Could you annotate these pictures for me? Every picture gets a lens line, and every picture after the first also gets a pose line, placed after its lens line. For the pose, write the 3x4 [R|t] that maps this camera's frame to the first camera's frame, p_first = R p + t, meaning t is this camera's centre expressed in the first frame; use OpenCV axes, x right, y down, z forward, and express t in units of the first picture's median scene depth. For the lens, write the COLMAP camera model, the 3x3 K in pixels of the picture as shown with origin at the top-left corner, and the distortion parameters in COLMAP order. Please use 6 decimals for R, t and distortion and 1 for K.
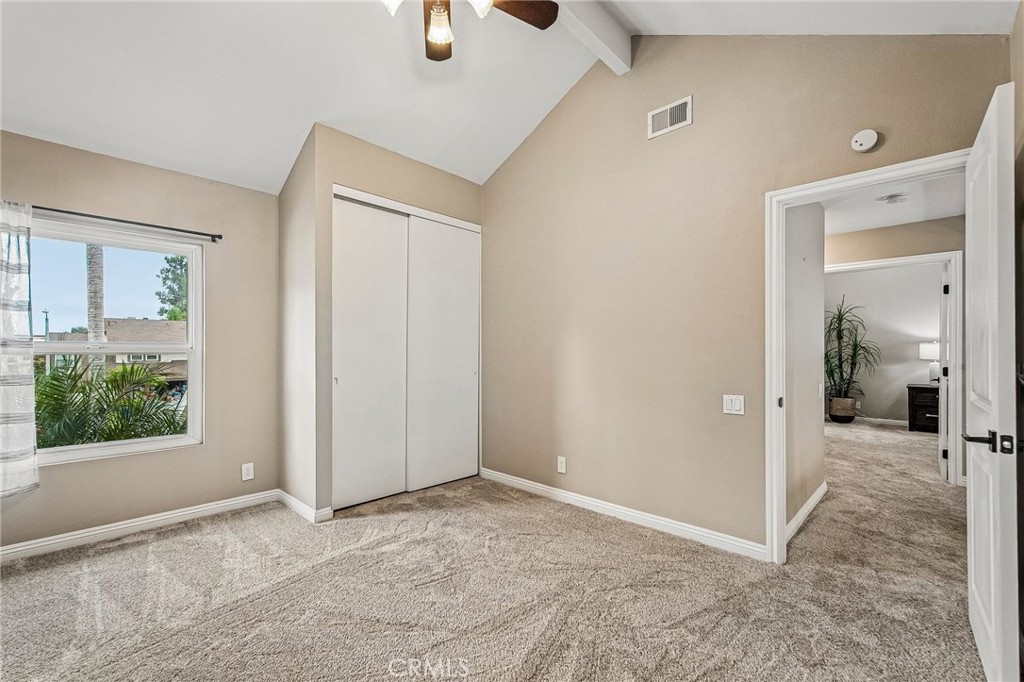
lens RADIAL K [[439.8, 0, 509.6], [0, 439.8, 348.9], [0, 0, 1]] dist [-0.002601, 0.000387]
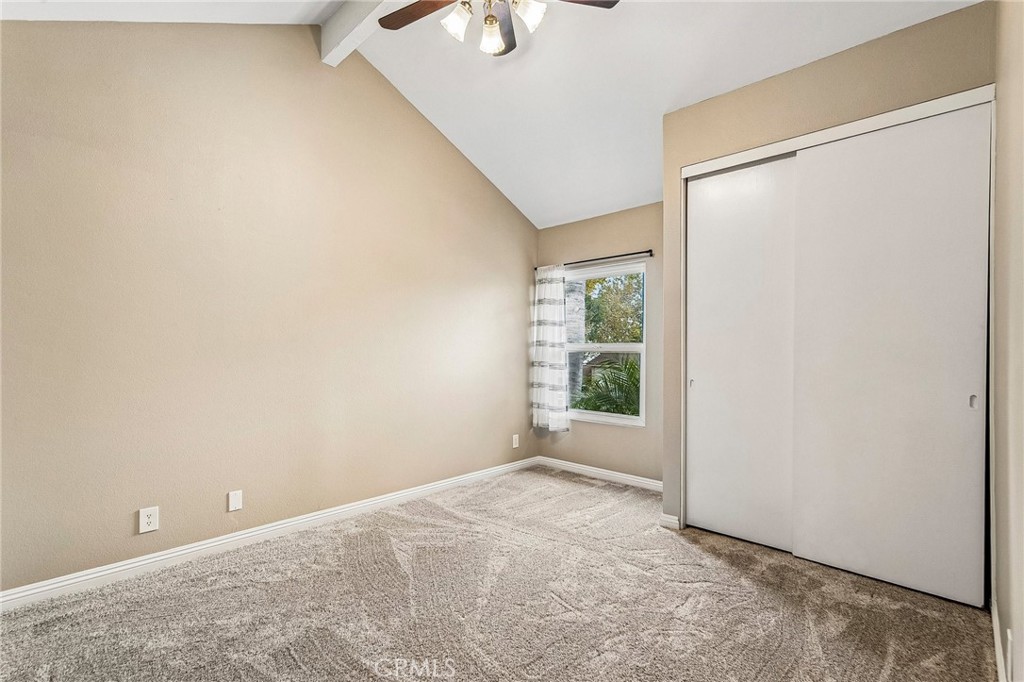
lens RADIAL K [[473.2, 0, 511.1], [0, 473.2, 346.1], [0, 0, 1]] dist [0.008550, -0.000312]
pose [[-0.006584, -0.003192, -0.999973, 0.600791], [0.005626, 0.999979, -0.003229, -0.002559], [0.999962, -0.005647, -0.006566, 0.653832]]
